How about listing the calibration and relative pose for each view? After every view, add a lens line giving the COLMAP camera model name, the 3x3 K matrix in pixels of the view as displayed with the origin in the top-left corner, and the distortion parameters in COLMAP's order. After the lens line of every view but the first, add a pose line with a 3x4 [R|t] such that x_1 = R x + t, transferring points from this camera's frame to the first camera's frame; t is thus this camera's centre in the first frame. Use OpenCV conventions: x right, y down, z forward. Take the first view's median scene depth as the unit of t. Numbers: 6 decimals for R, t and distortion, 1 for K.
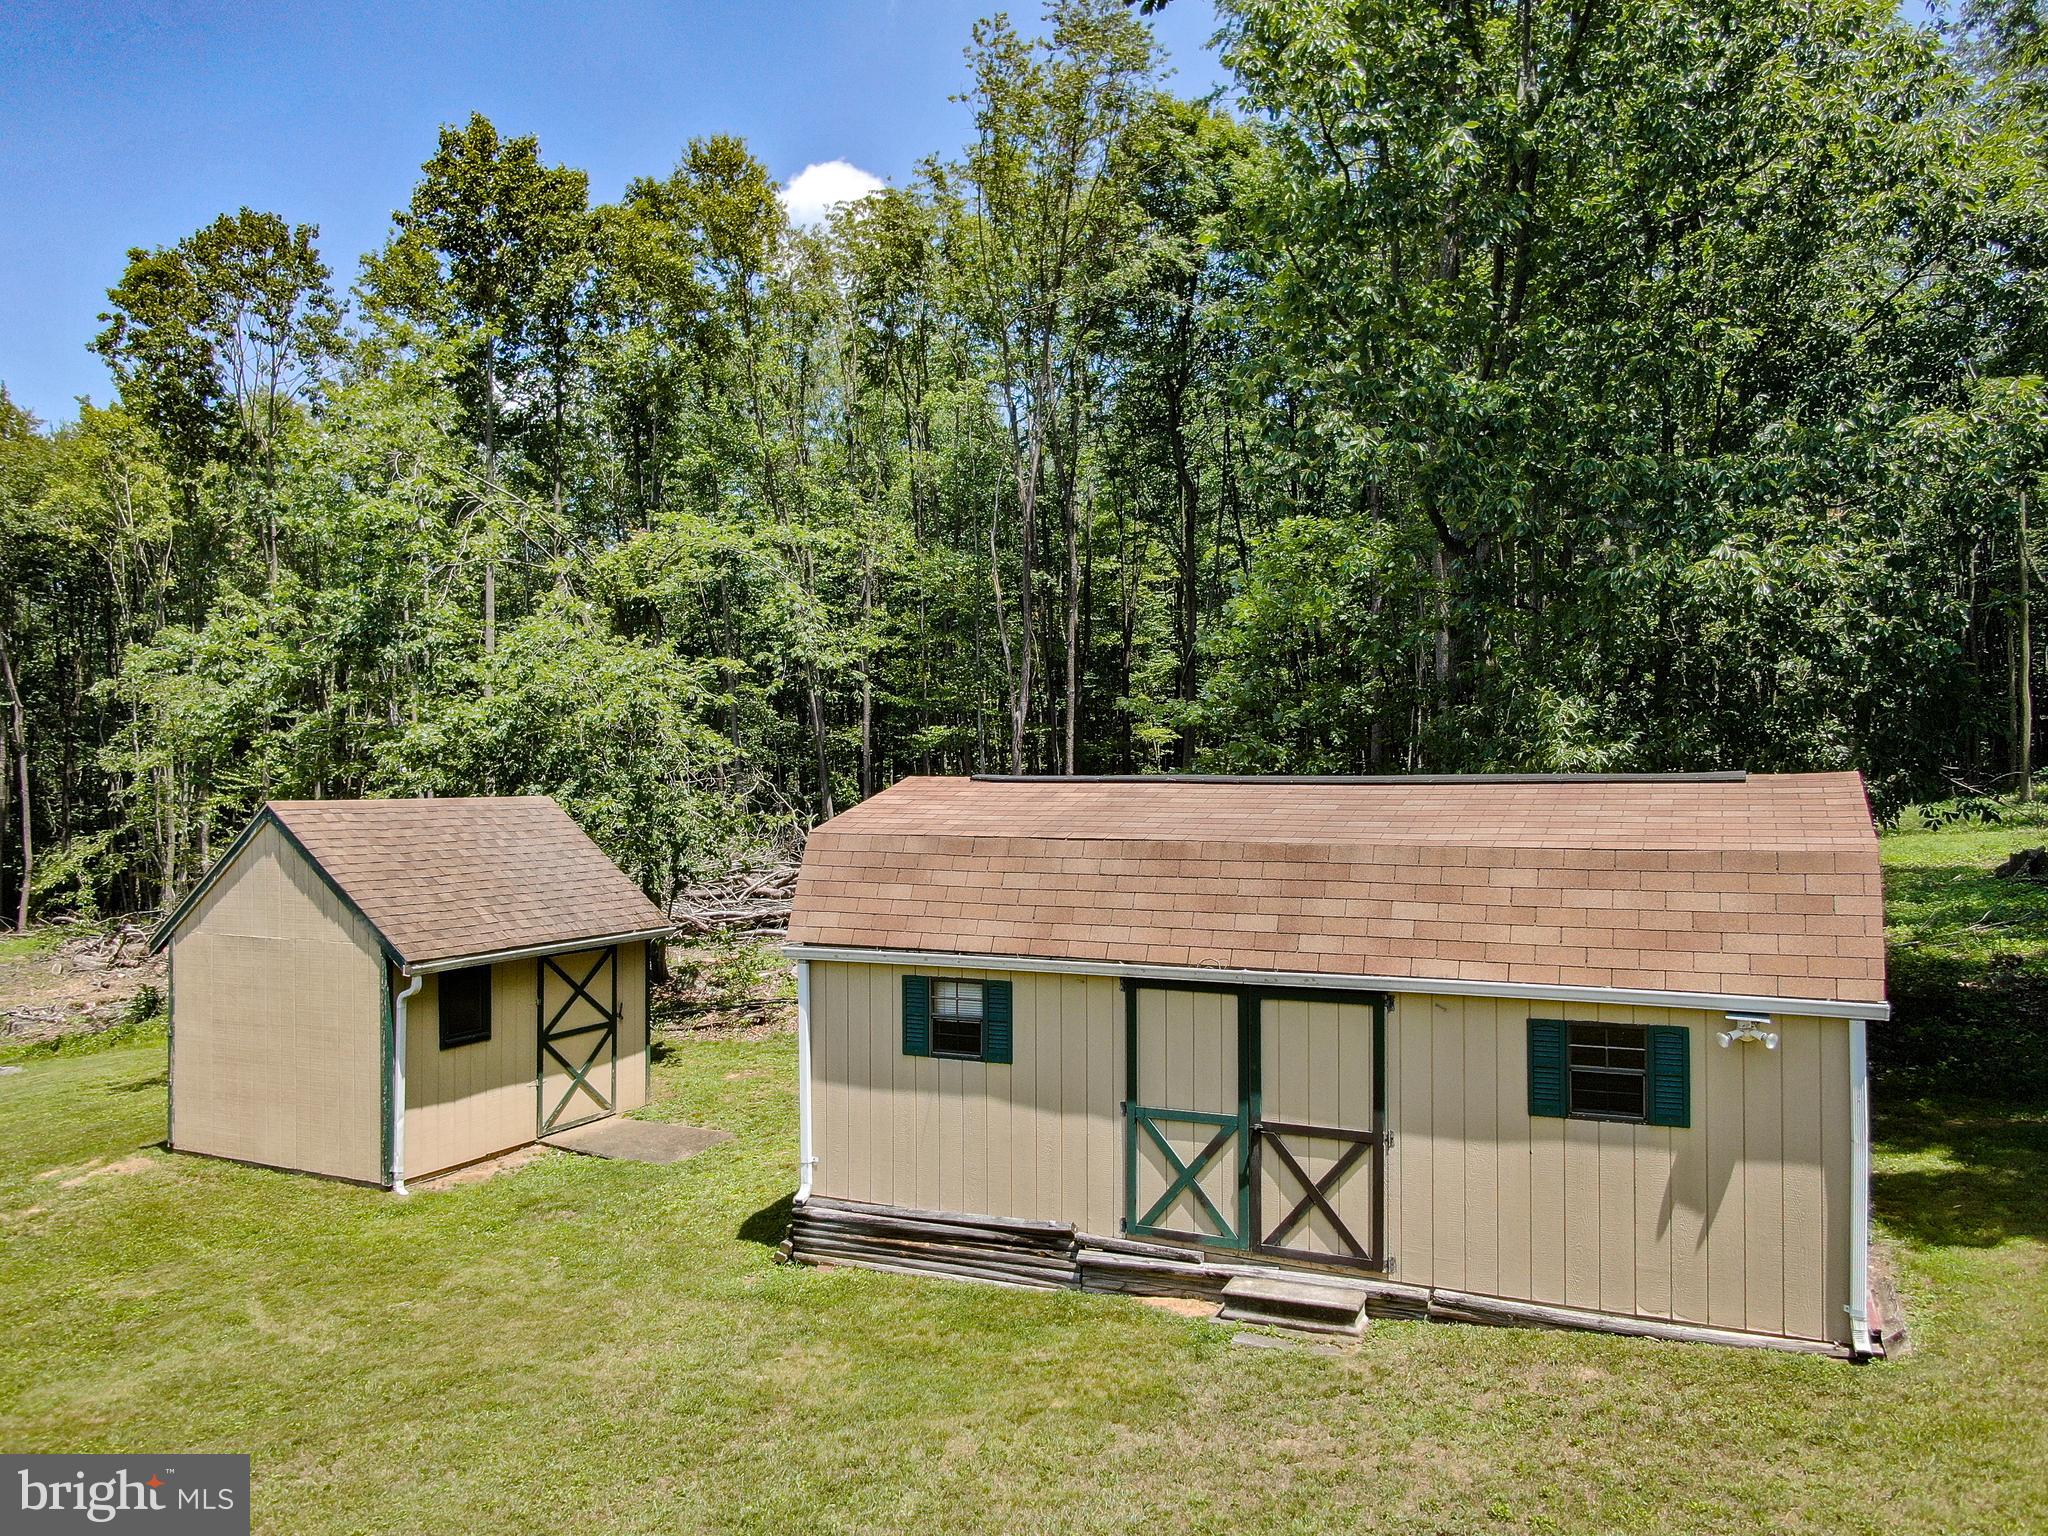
lens RADIAL K [[1421.5, 0, 974.1], [0, 1421.5, 767.6], [0, 0, 1]] dist [-0.003479, 0.001752]
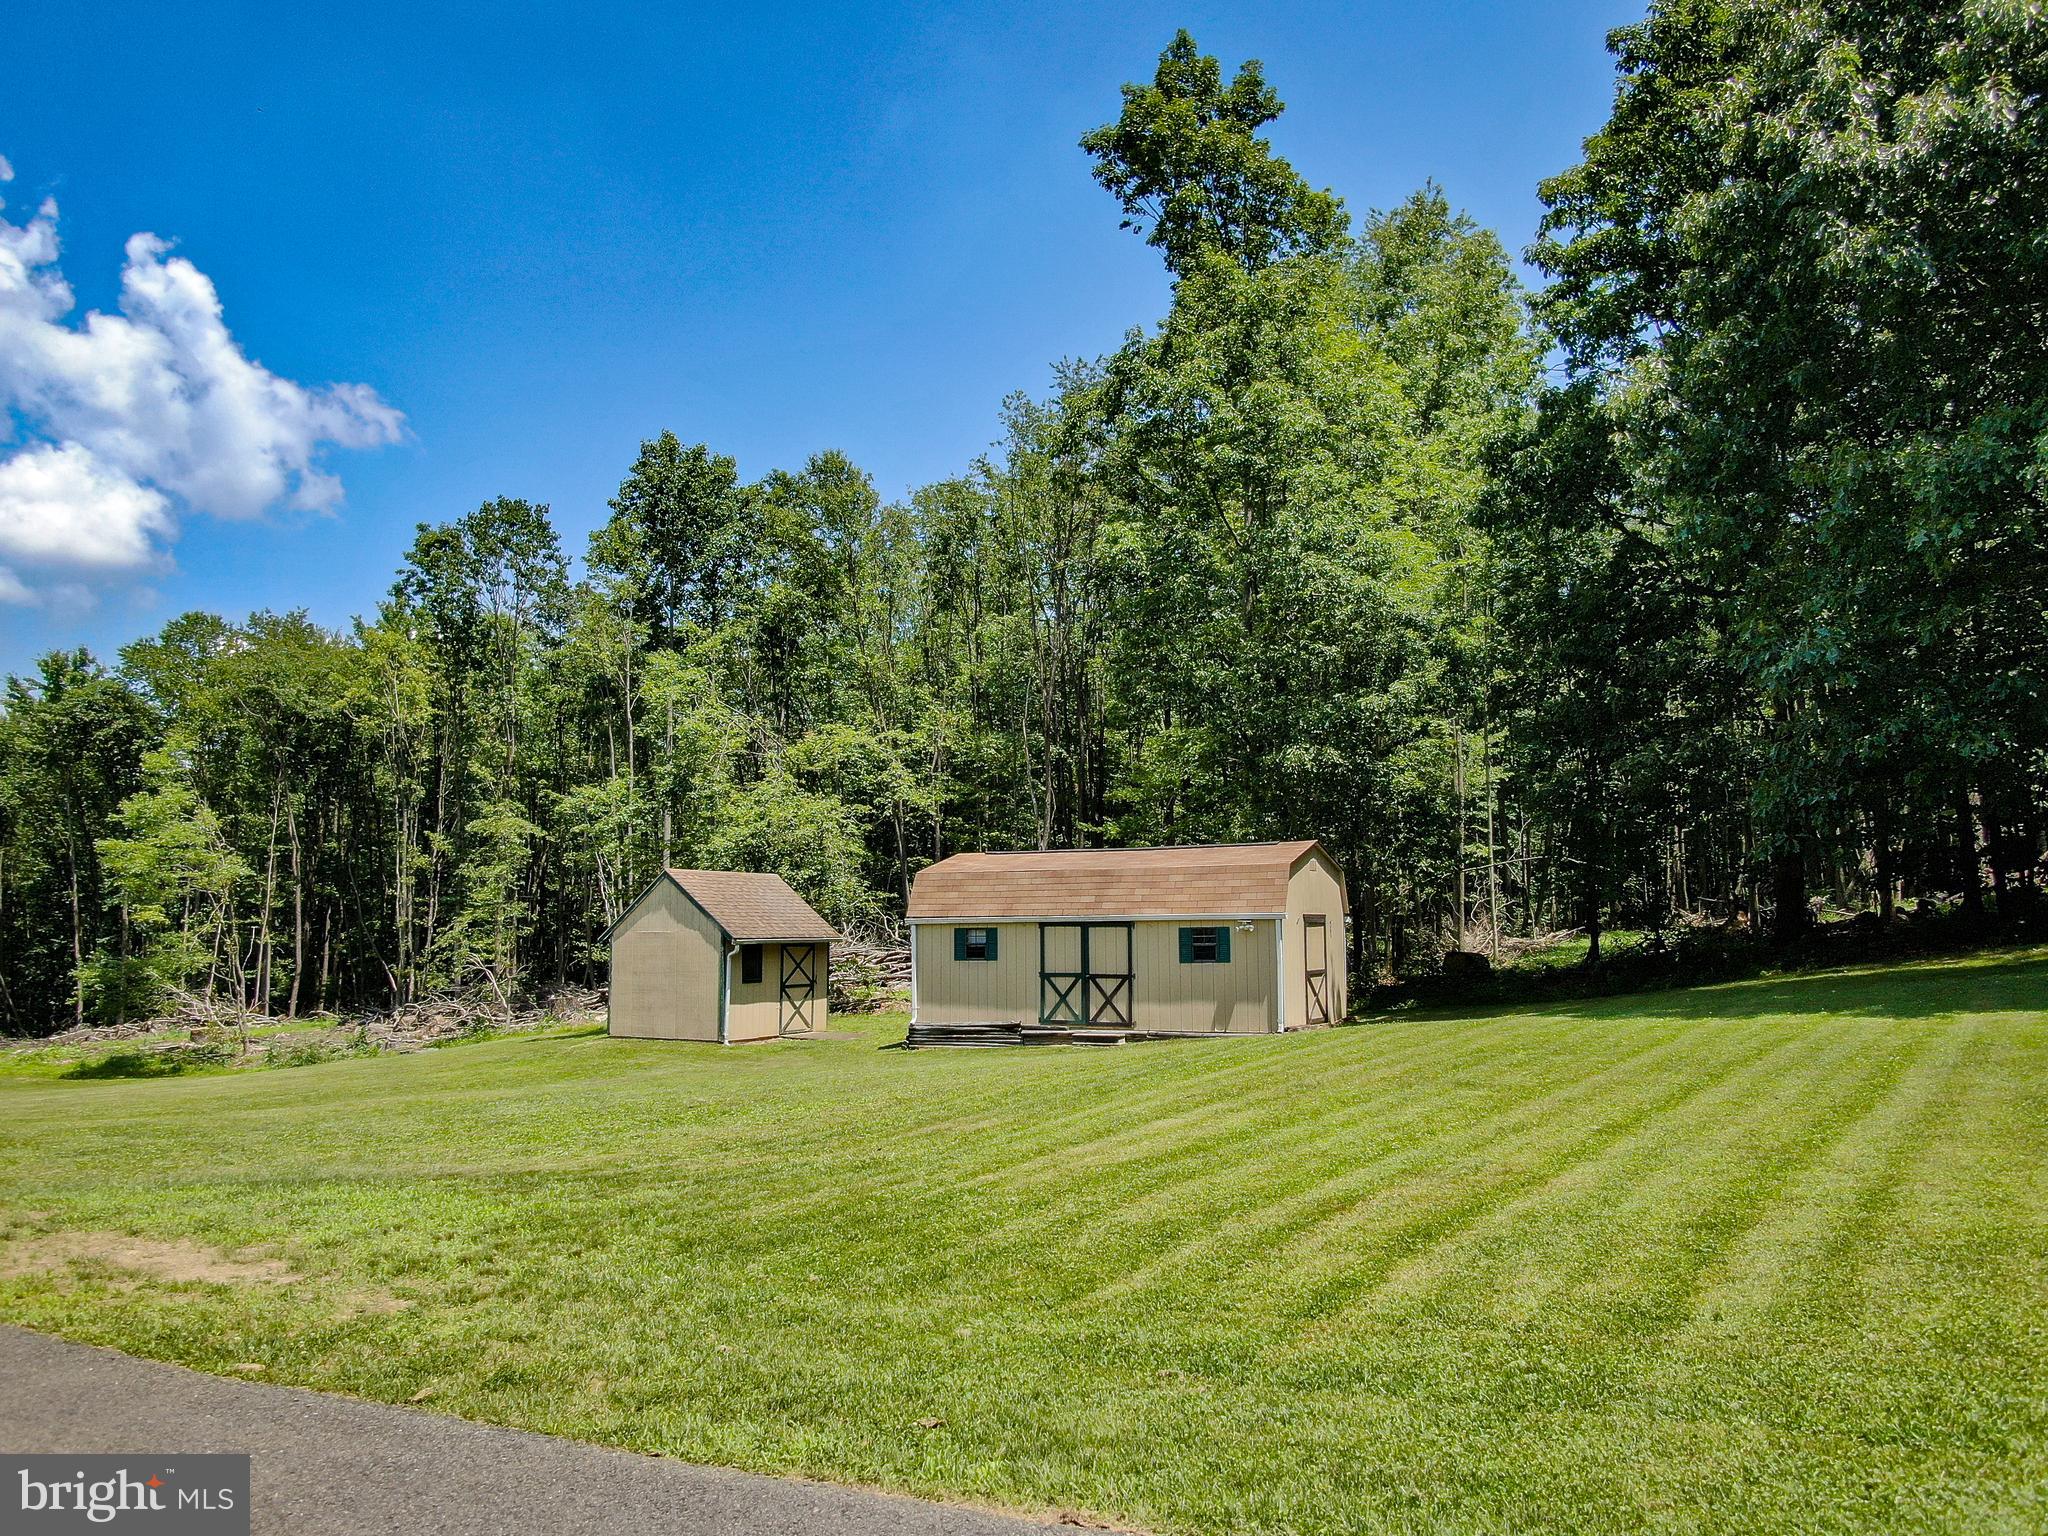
lens RADIAL K [[1479.5, 0, 1028.2], [0, 1479.5, 781.1], [0, 0, 1]] dist [-0.017752, 0.011462]
pose [[0.999927, -0.005328, -0.010829, 0.073551], [0.004234, 0.995116, -0.098618, 0.099966], [0.011302, 0.098565, 0.995066, -1.084029]]
